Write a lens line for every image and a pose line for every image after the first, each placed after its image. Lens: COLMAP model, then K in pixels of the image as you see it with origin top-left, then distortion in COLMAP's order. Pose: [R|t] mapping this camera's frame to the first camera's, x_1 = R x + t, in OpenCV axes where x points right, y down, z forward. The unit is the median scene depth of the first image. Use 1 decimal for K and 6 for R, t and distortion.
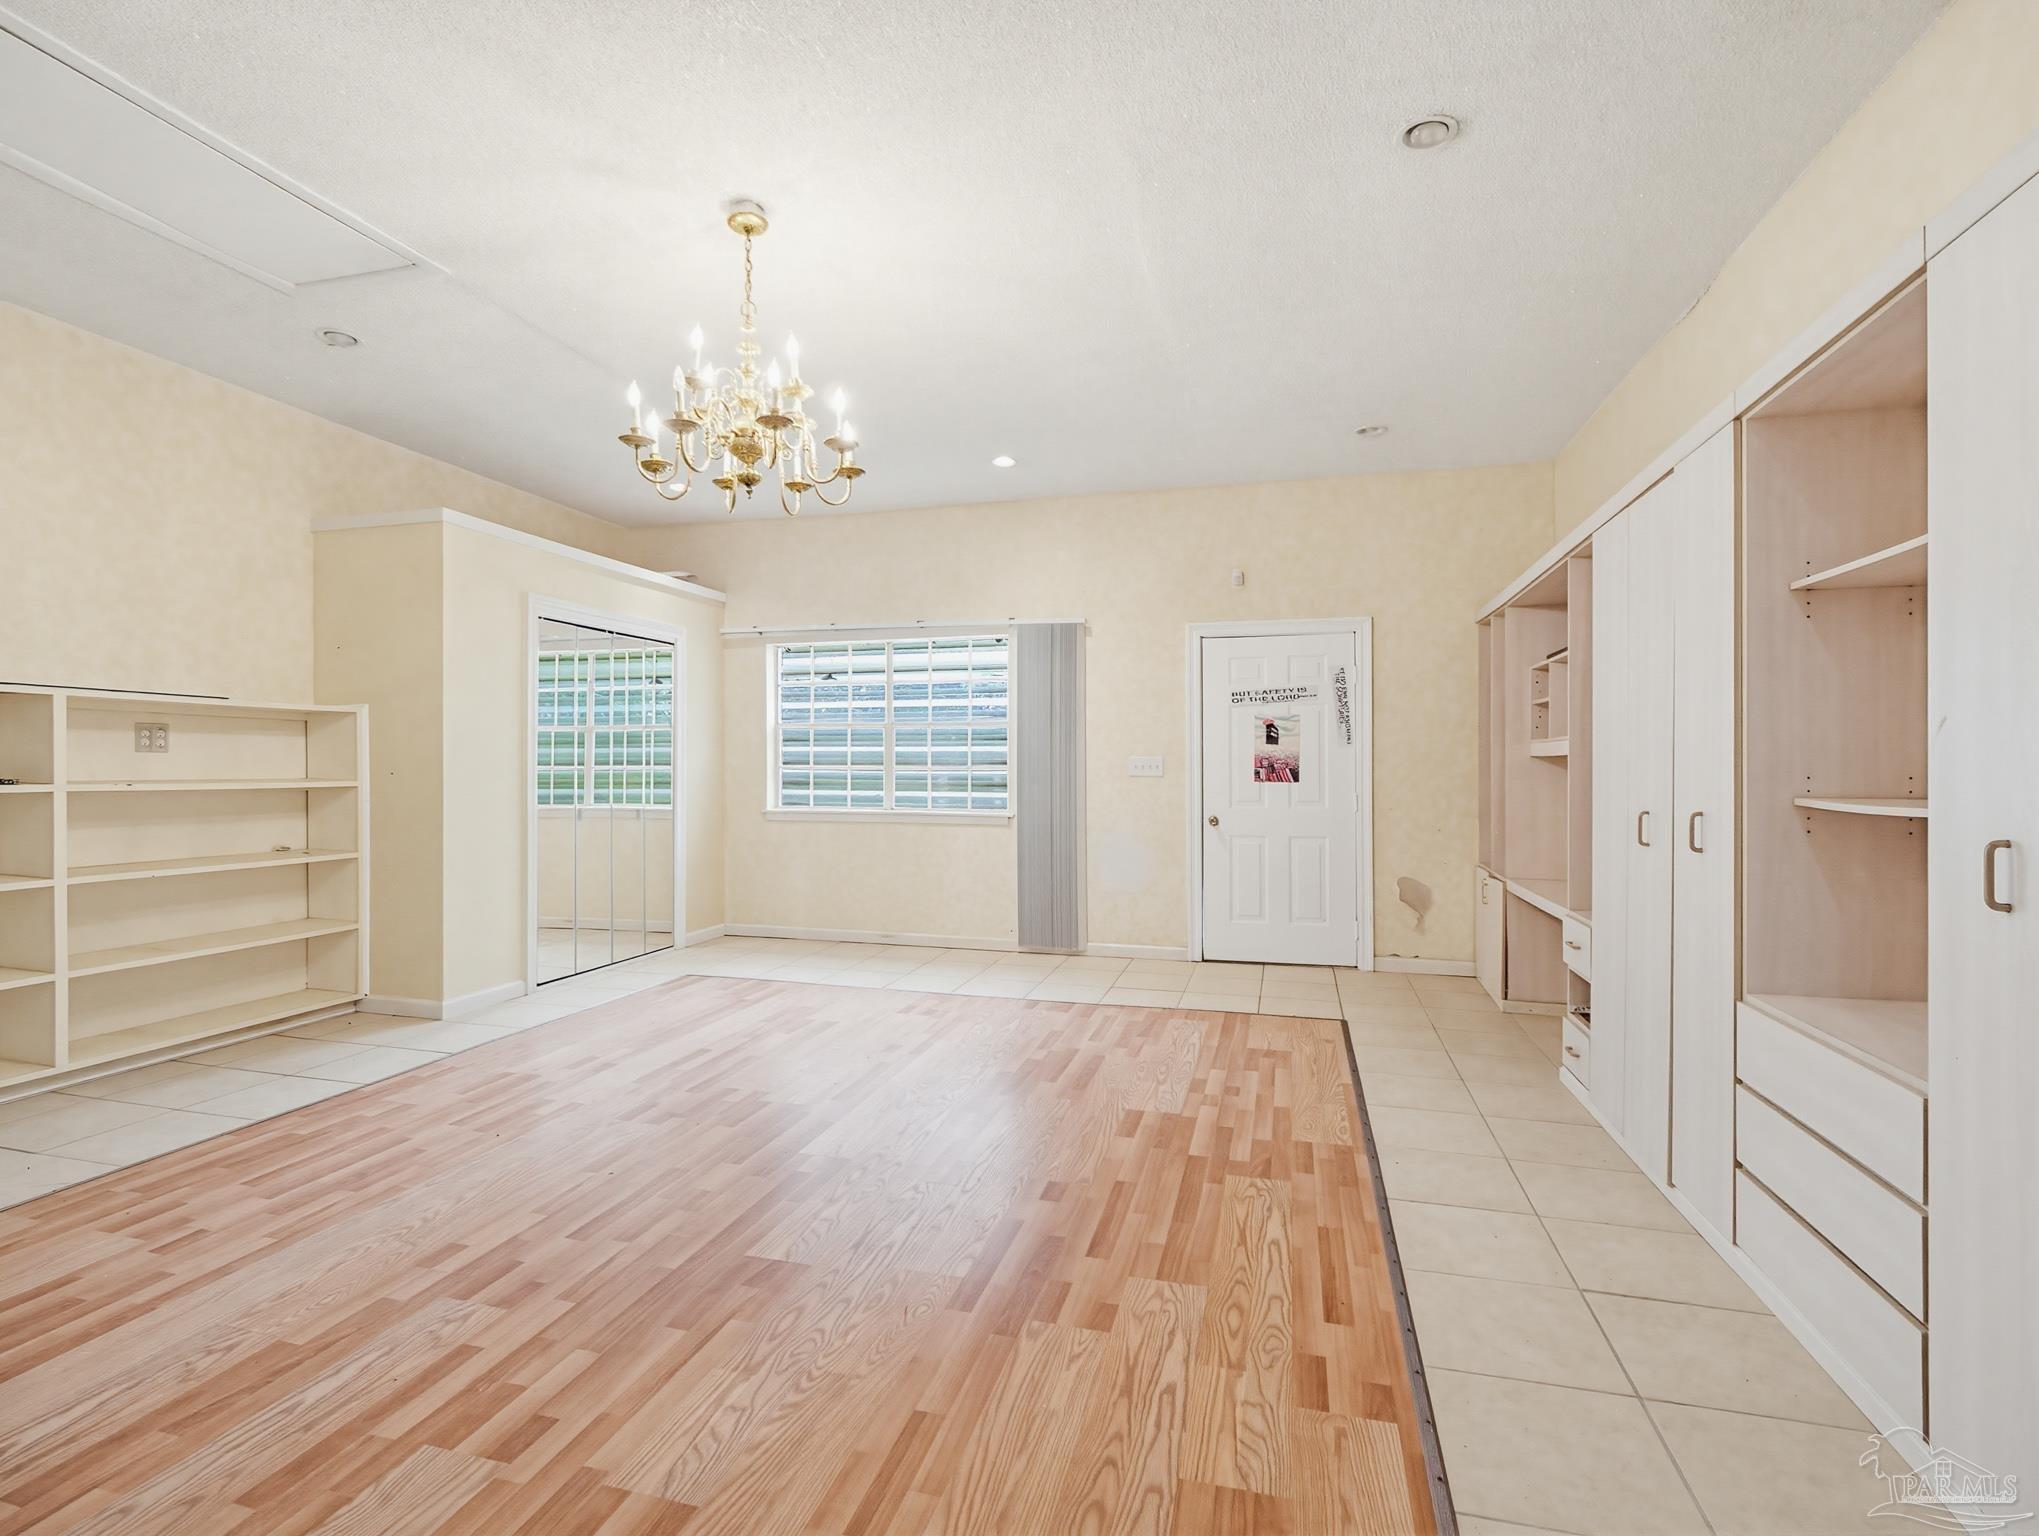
lens RADIAL K [[967.2, 0, 1011.5], [0, 967.2, 772.2], [0, 0, 1]] dist [-0.004255, -0.000558]
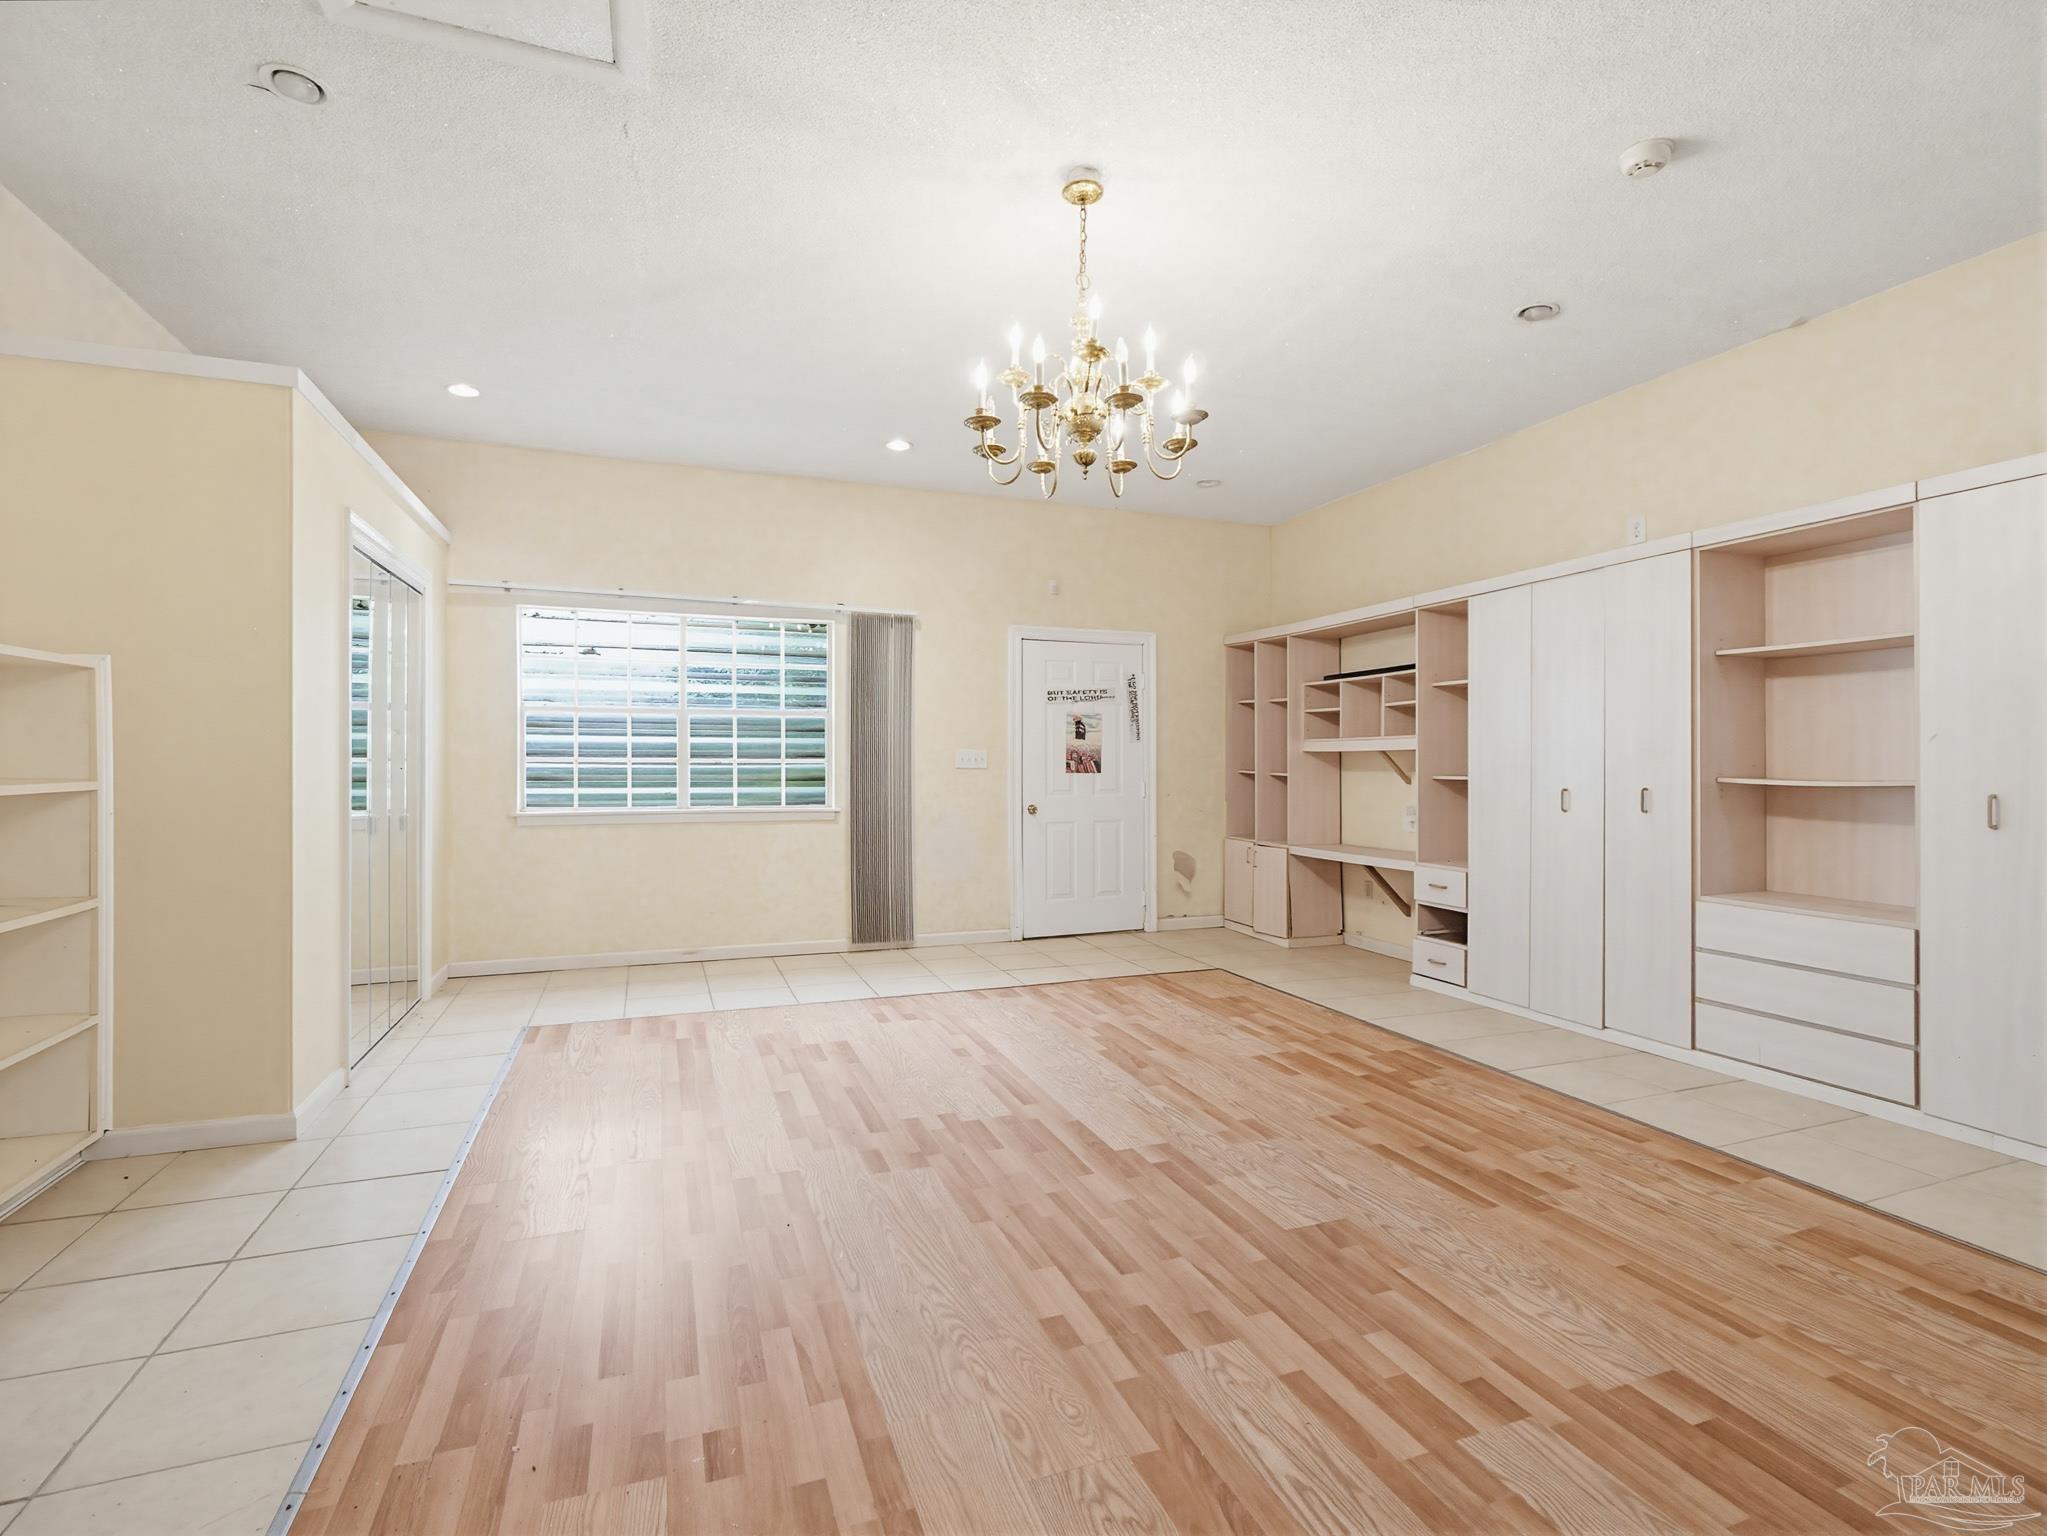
lens RADIAL K [[971.0, 0, 1006.4], [0, 971.0, 770.9], [0, 0, 1]] dist [-0.004255, -0.000558]
pose [[0.809919, -0.007895, 0.586488, -0.484042], [0.003785, 0.999959, 0.008234, -0.001804], [-0.586529, -0.004449, 0.809916, 0.143189]]
